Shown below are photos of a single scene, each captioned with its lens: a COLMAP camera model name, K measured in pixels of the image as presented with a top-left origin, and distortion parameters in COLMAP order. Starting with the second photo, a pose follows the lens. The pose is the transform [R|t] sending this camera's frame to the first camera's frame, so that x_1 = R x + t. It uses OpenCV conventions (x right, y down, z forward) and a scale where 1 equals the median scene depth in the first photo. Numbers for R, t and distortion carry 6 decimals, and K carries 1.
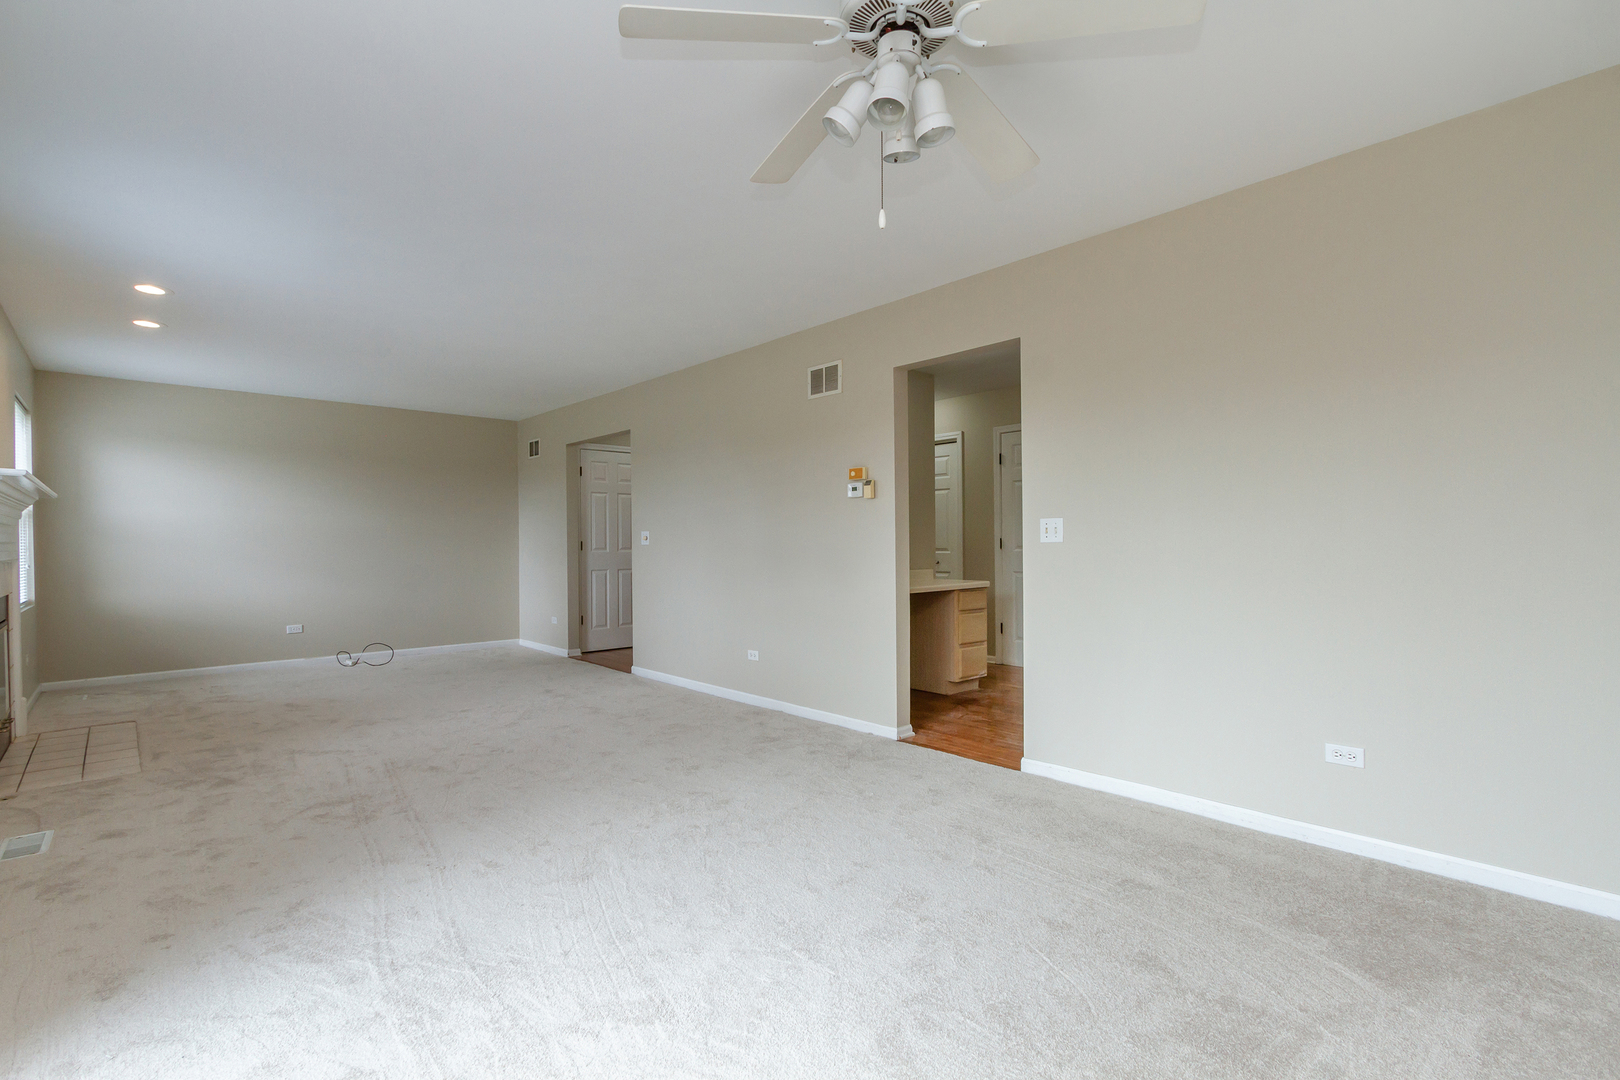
lens RADIAL K [[748.6, 0, 788.9], [0, 748.6, 548.0], [0, 0, 1]] dist [-0.002278, -0.000244]
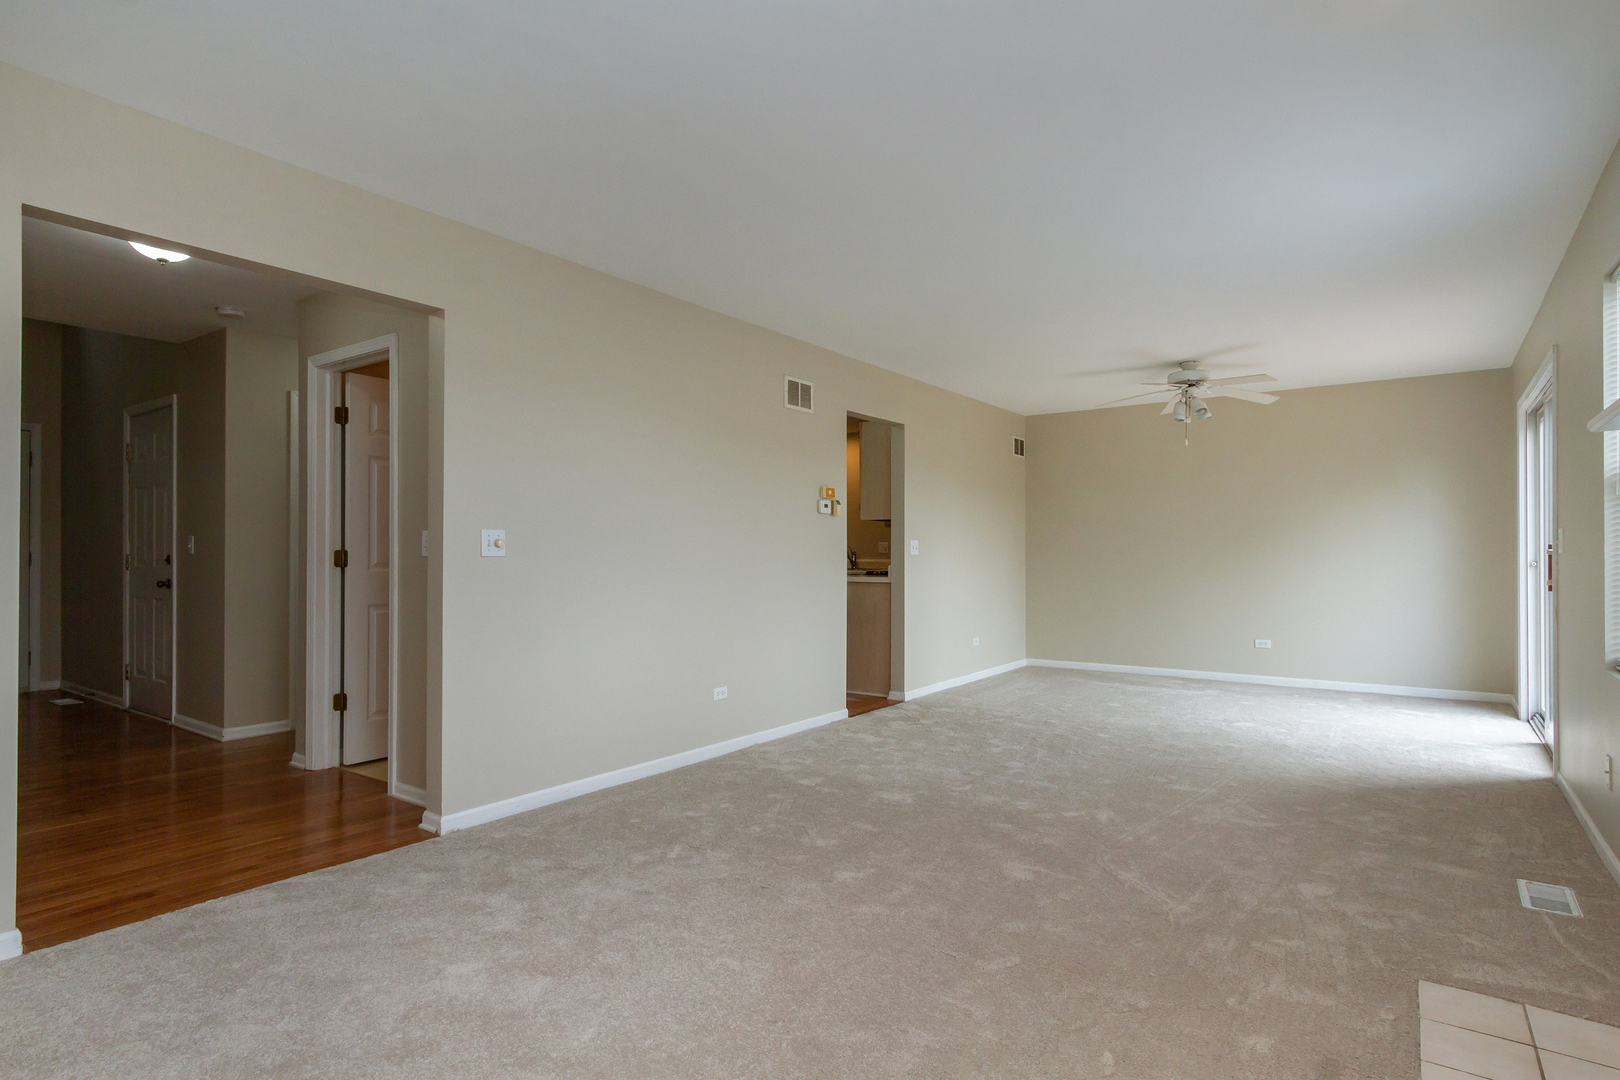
lens RADIAL K [[853.7, 0, 810.8], [0, 853.7, 543.8], [0, 0, 1]] dist [0.000188, -0.000295]
pose [[-0.190161, 0.020145, 0.981546, -1.090497], [0.009479, 0.999781, -0.018683, 0.000349], [-0.981707, 0.005752, -0.190310, 1.206732]]
